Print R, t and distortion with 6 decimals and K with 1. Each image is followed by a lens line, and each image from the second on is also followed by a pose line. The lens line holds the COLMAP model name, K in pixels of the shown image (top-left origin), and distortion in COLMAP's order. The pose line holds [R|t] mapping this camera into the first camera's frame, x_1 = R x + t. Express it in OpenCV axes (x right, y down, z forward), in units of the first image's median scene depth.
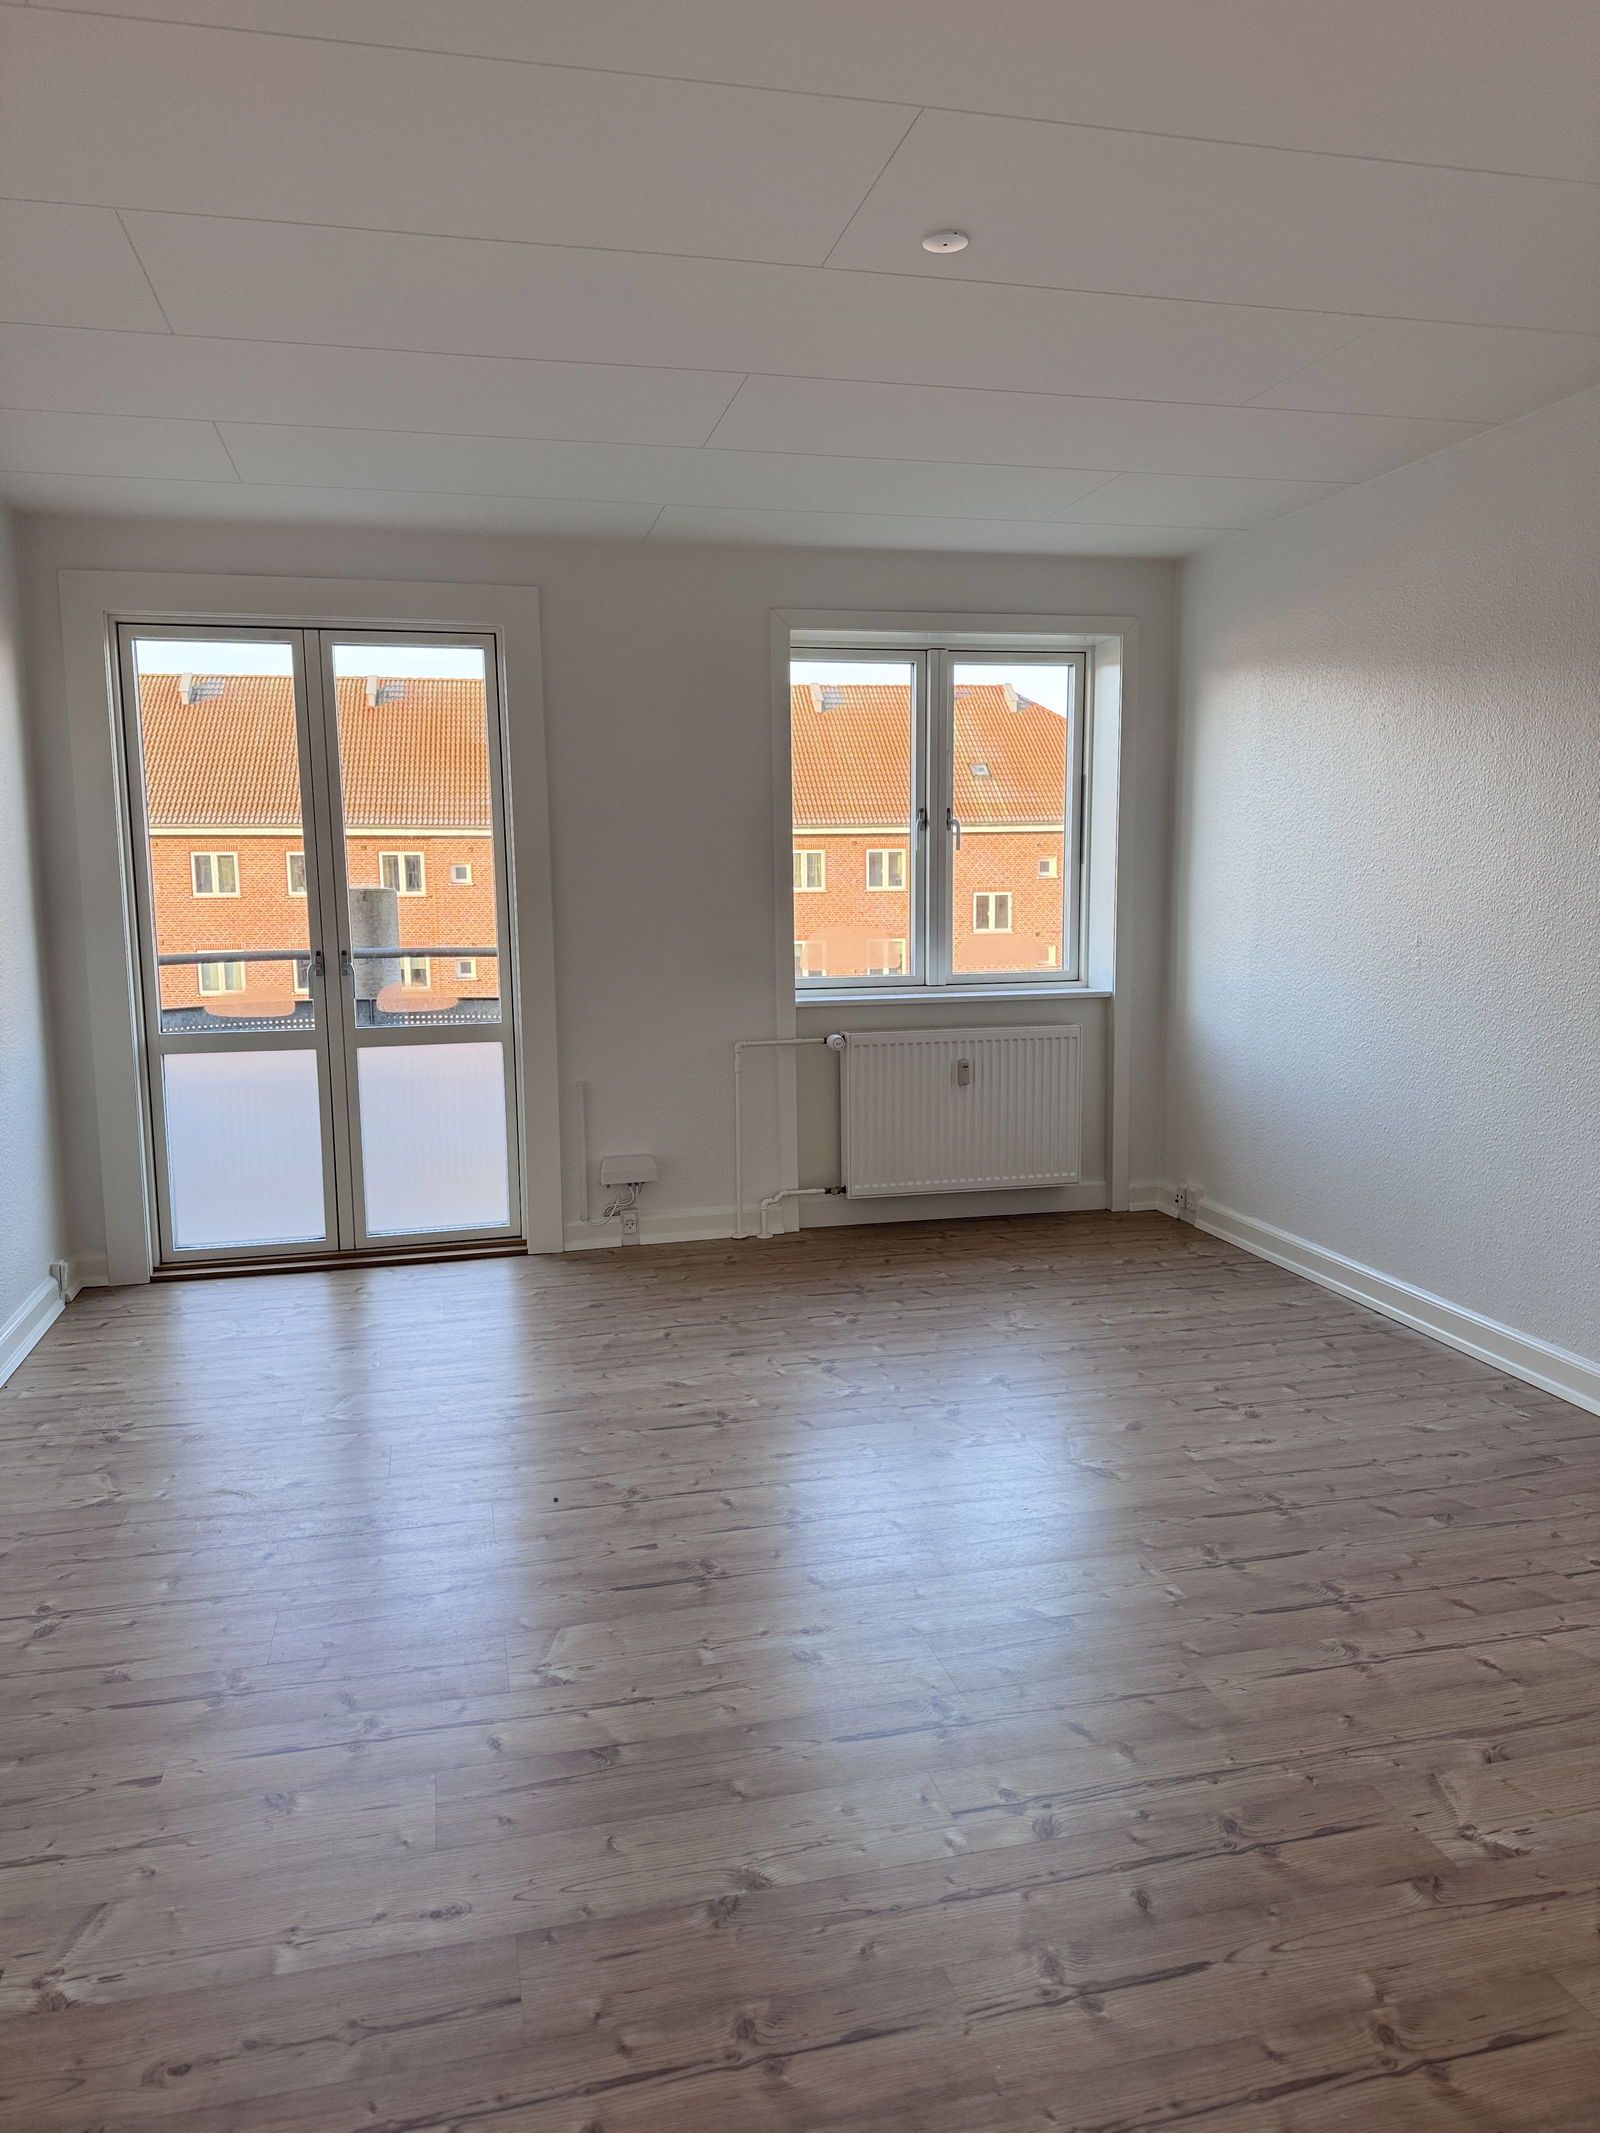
lens RADIAL K [[1486.4, 0, 798.8], [0, 1486.4, 1063.8], [0, 0, 1]] dist [-0.026443, -0.006377]
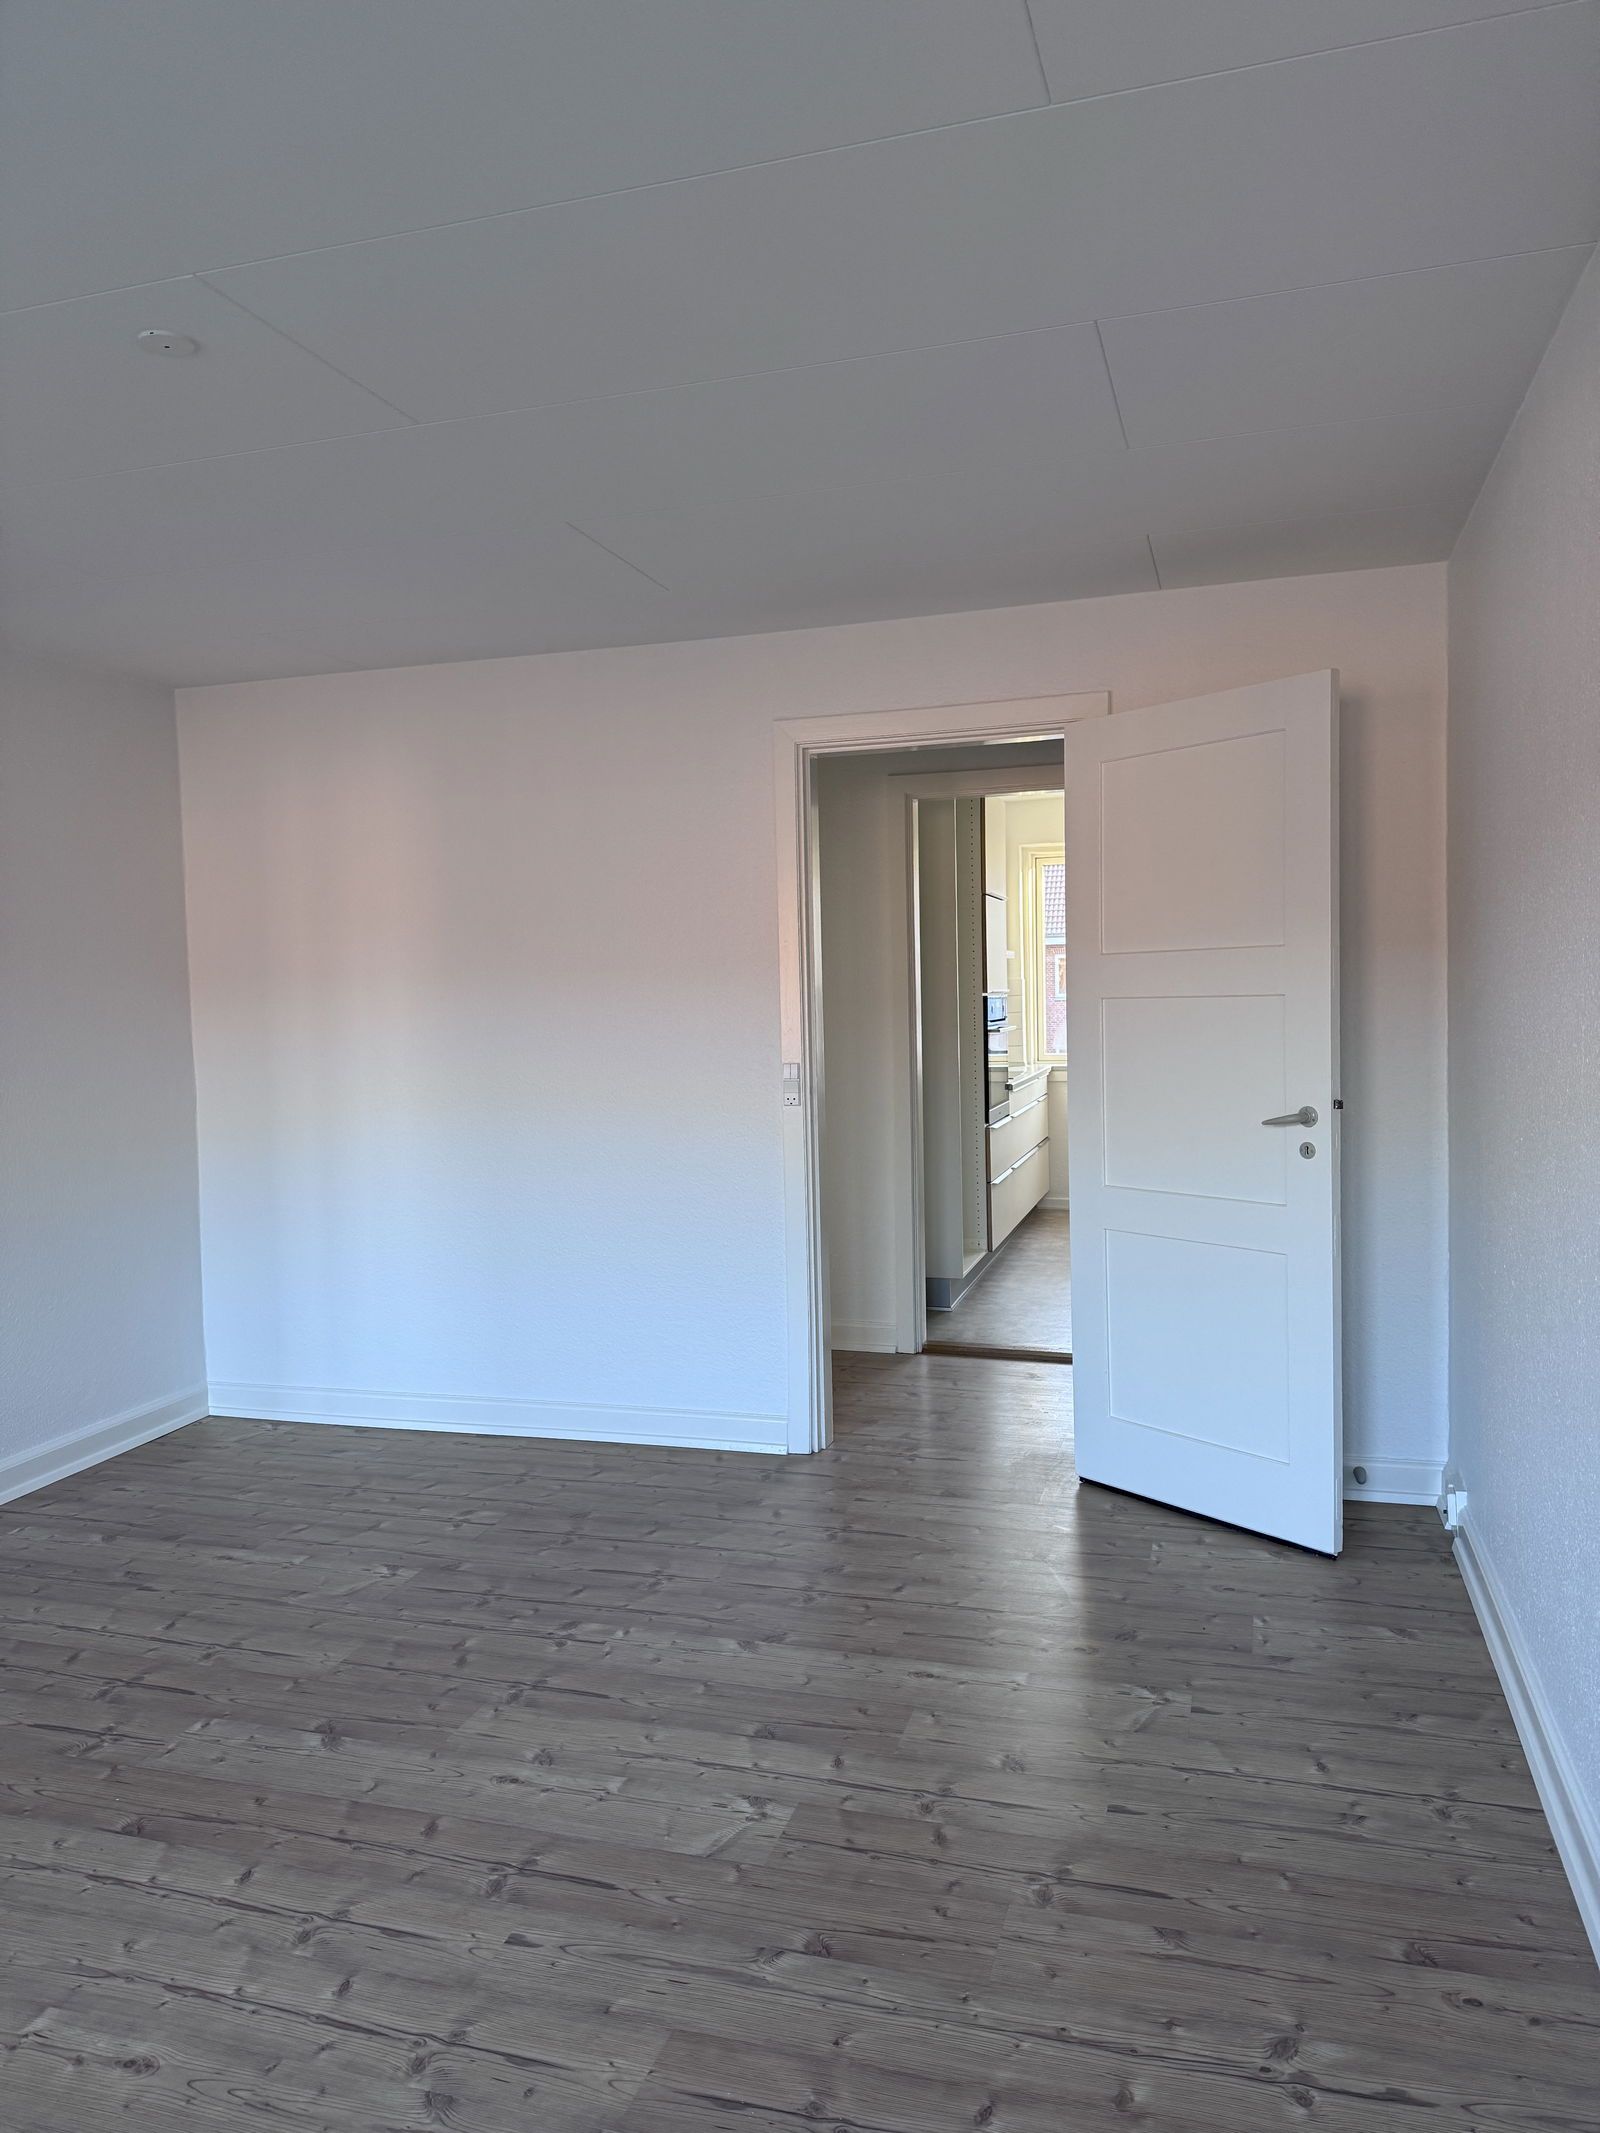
lens RADIAL K [[1486.4, 0, 800.6], [0, 1486.4, 1065.8], [0, 0, 1]] dist [-0.026443, -0.006377]
pose [[-0.858302, -0.000986, 0.513143, -0.778759], [0.093917, 0.982805, 0.158978, -0.278105], [-0.504476, 0.184644, -0.843451, 1.887913]]
